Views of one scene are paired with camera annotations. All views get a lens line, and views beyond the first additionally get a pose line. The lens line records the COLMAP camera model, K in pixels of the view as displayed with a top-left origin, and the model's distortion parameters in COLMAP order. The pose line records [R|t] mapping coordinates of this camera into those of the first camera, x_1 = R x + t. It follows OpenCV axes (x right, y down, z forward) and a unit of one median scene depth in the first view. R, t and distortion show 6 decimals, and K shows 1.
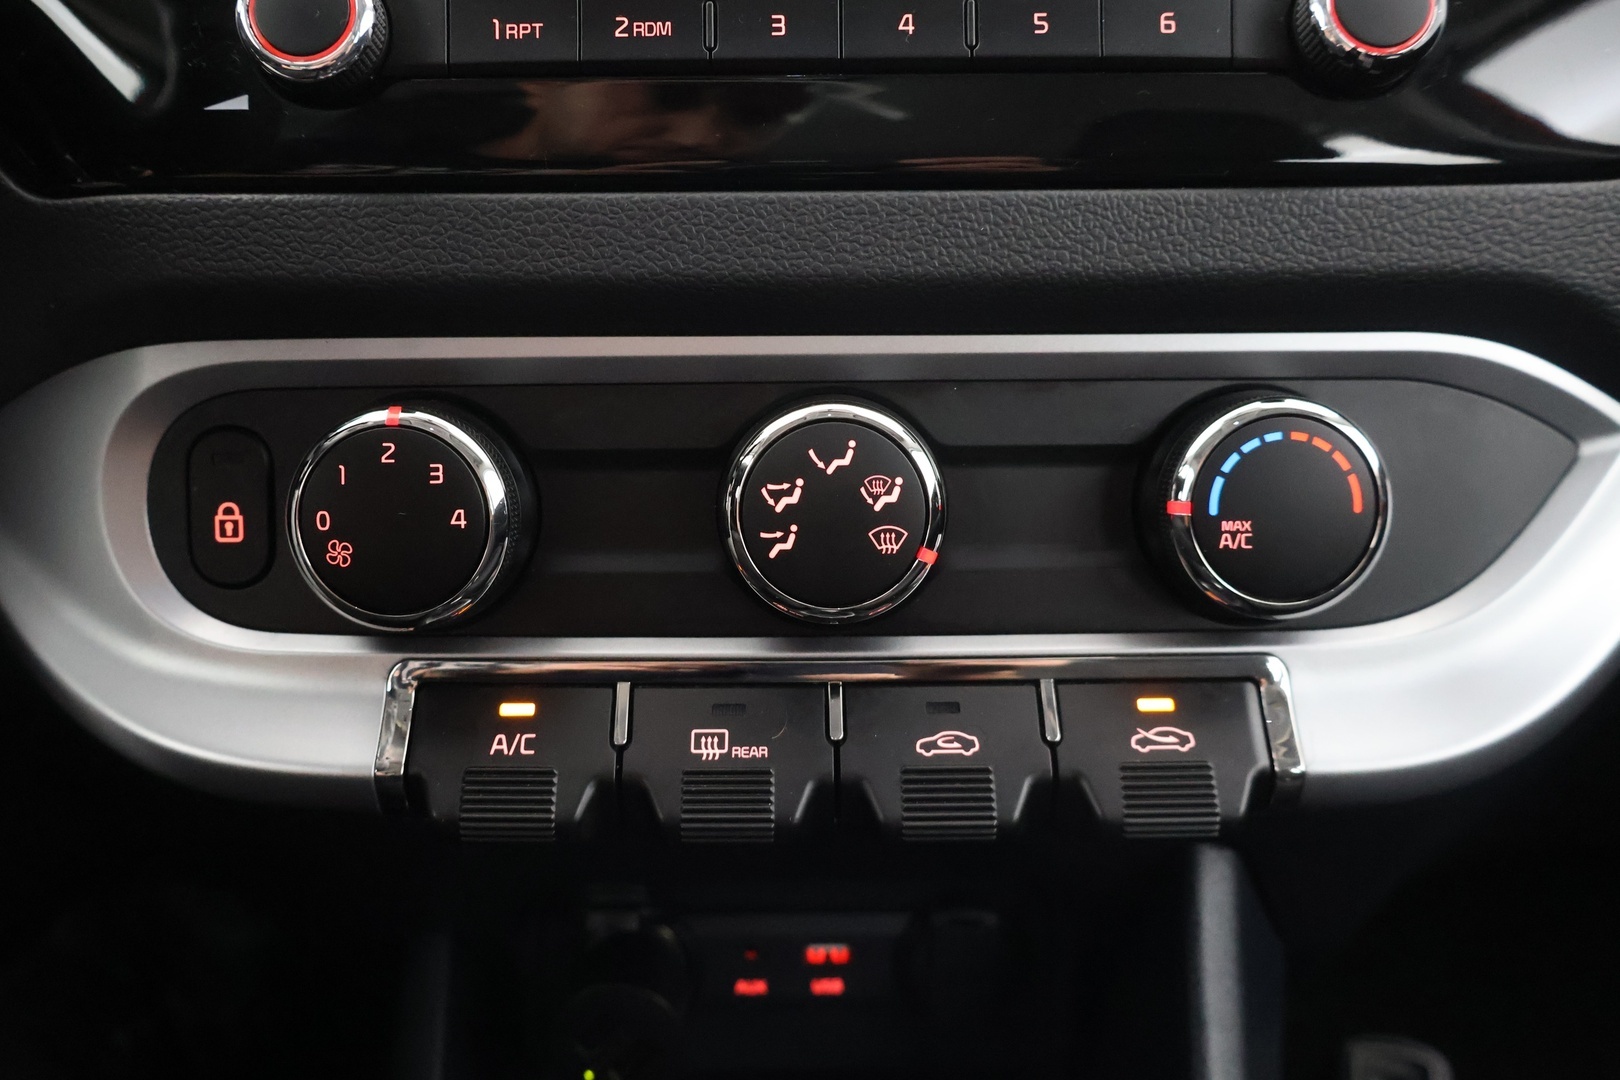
lens RADIAL K [[1385.3, 0, 810.0], [0, 1385.3, 540.0], [0, 0, 1]] dist [0.004104, 0.006414]
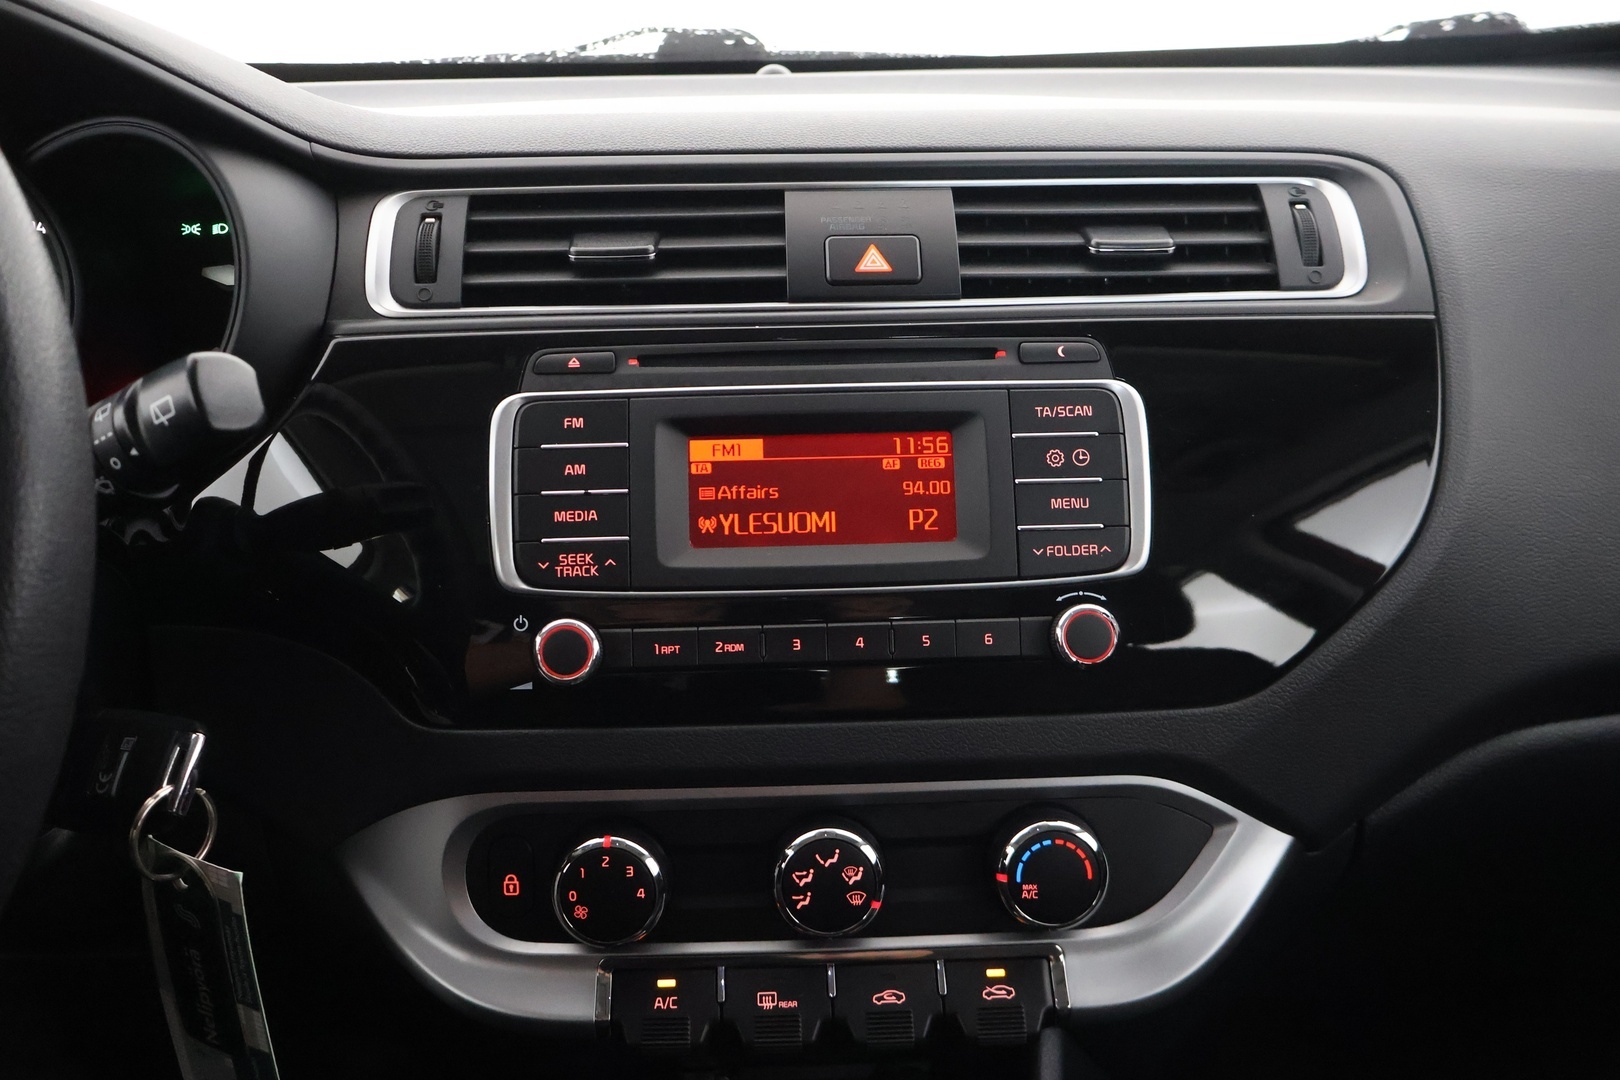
lens RADIAL K [[1385.3, 0, 810.0], [0, 1385.3, 540.0], [0, 0, 1]] dist [0.004104, 0.006414]
pose [[0.999616, -0.019394, 0.019814, -0.039694], [0.020180, 0.998985, -0.040267, -0.434458], [-0.019013, 0.040651, 0.998992, -1.008413]]
